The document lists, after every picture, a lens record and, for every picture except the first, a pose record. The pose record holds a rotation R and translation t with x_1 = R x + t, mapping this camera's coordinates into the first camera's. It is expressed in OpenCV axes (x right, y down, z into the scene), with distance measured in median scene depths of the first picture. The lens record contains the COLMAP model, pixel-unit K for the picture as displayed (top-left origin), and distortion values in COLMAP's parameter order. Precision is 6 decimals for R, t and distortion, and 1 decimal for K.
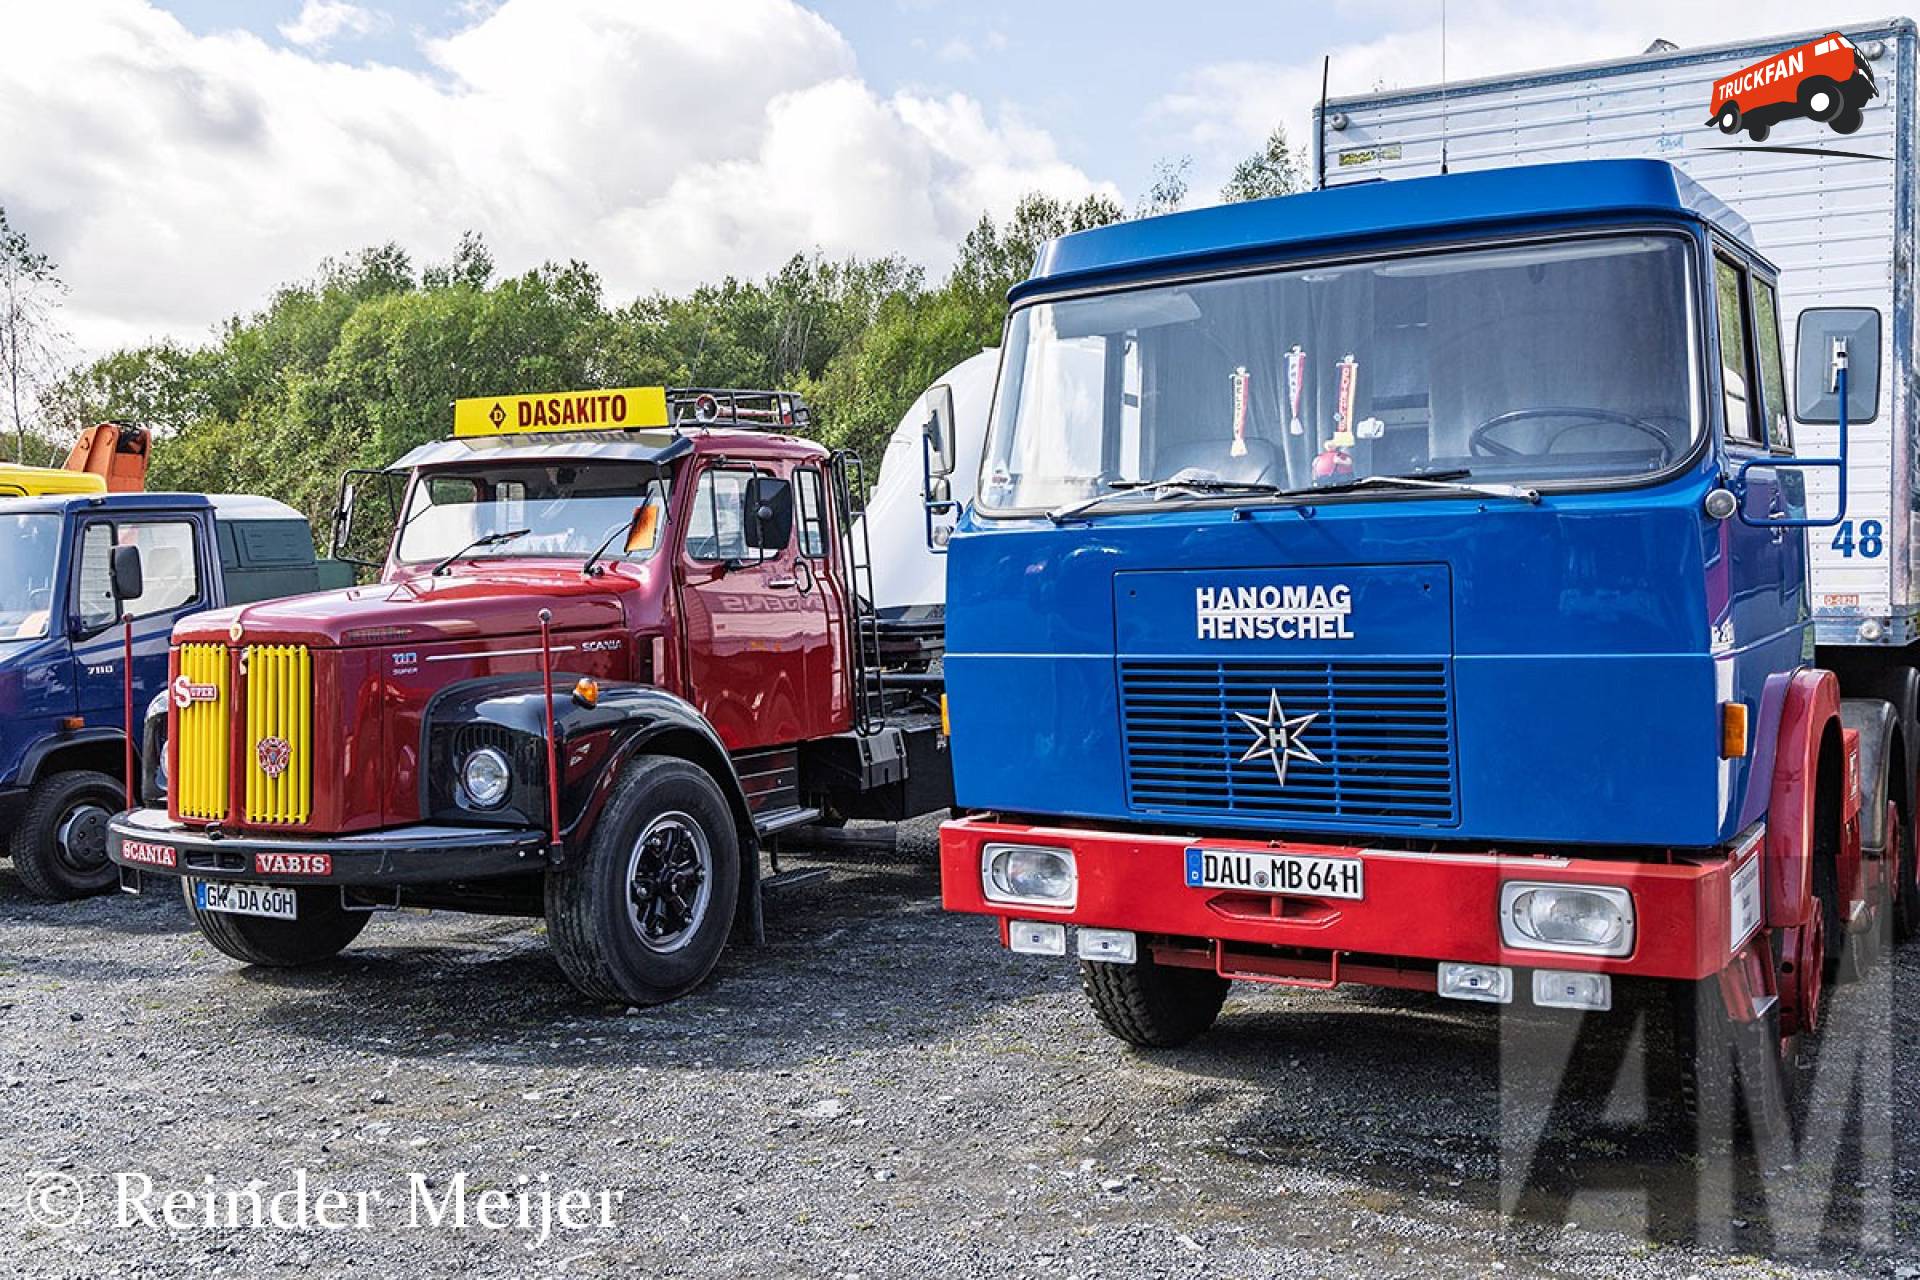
lens RADIAL K [[2078.5, 0, 960.0], [0, 2078.5, 640.0], [0, 0, 1]] dist [0.004462, 0.001511]
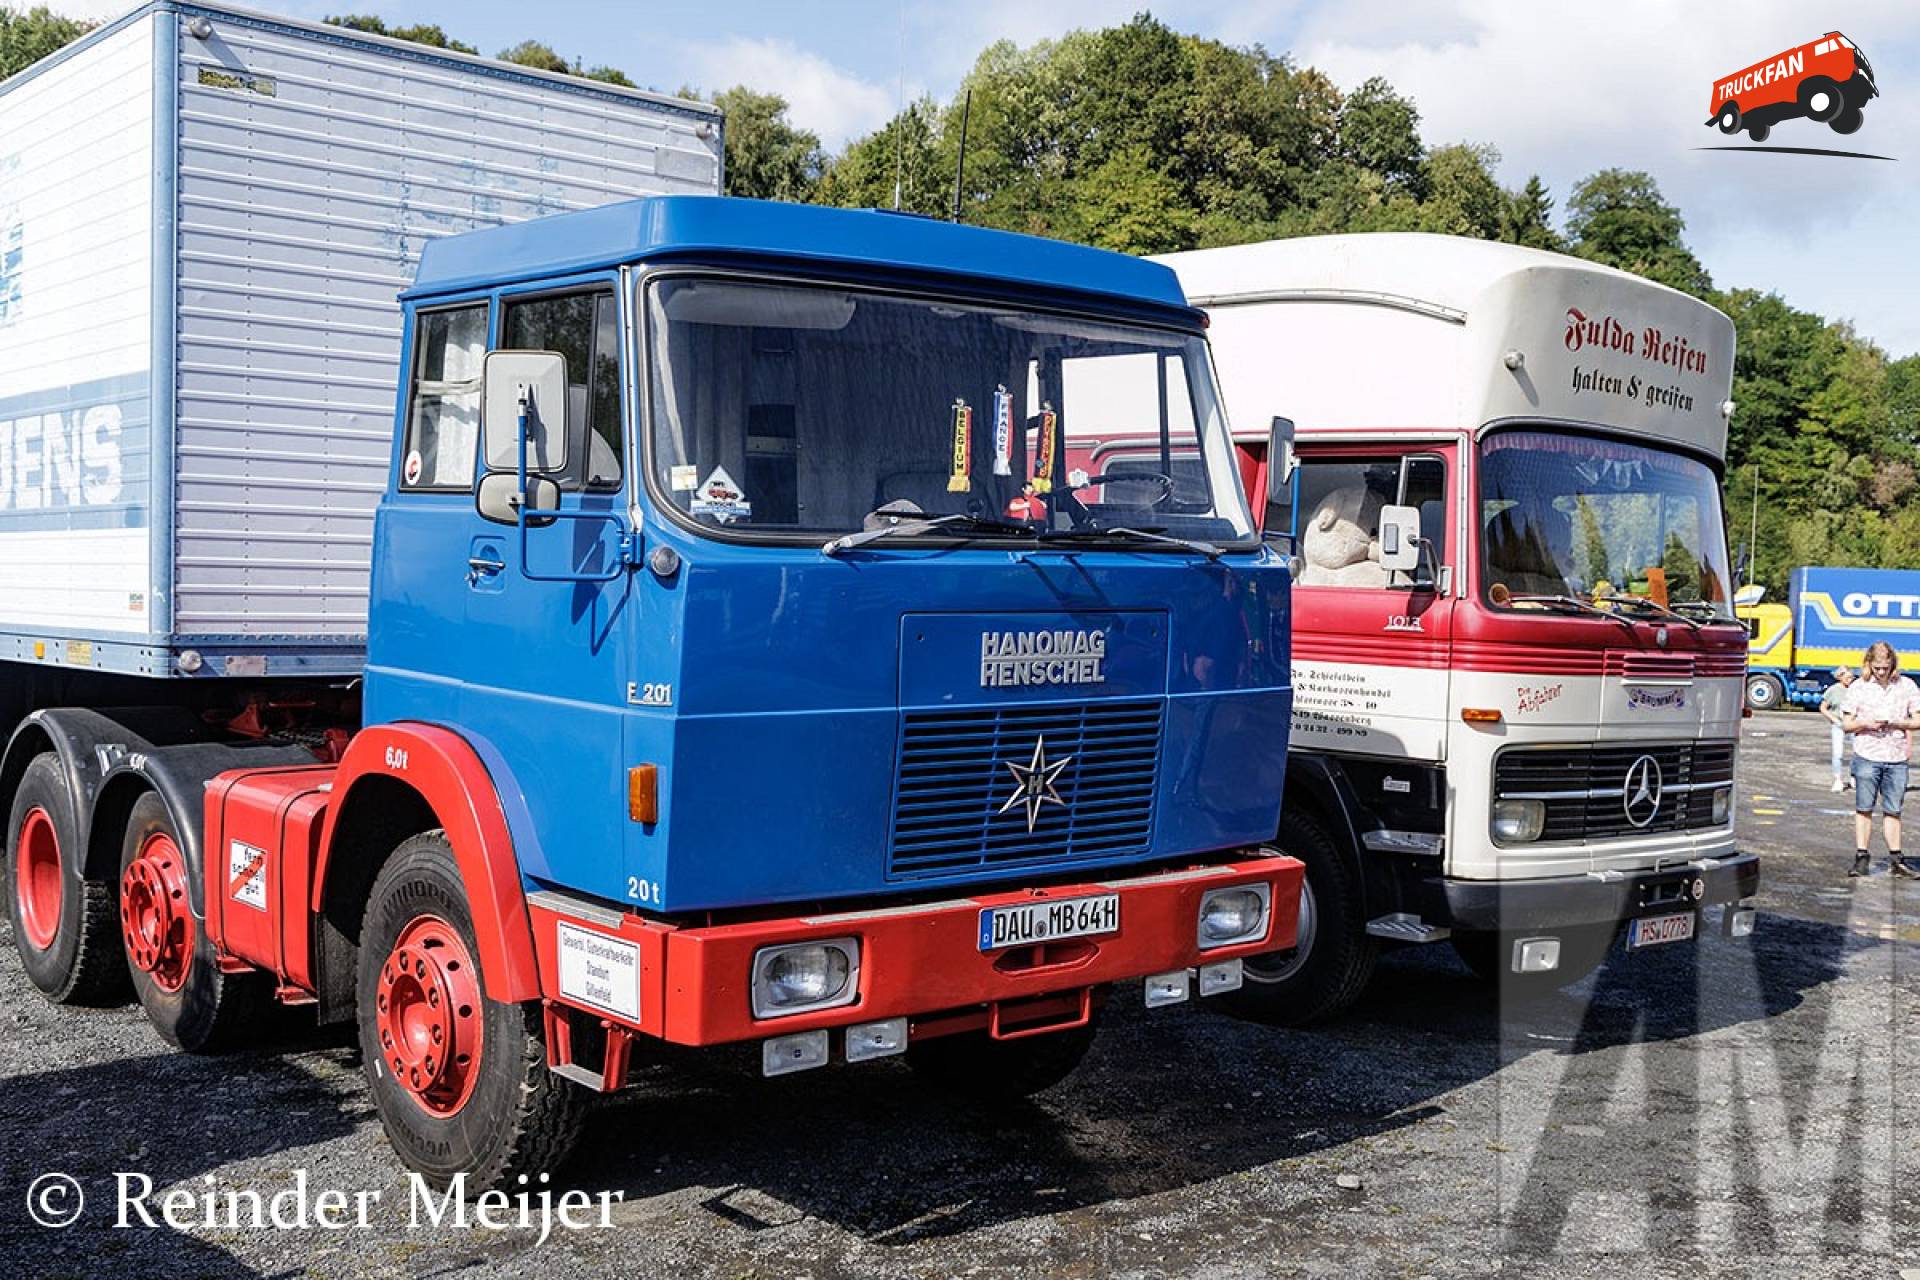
lens RADIAL K [[2078.5, 0, 960.0], [0, 2078.5, 640.0], [0, 0, 1]] dist [0.004462, 0.001511]
pose [[0.260017, -0.015520, 0.965479, -0.805450], [0.002760, 0.999879, 0.015329, -0.036415], [-0.965600, -0.001321, 0.260028, 0.777884]]
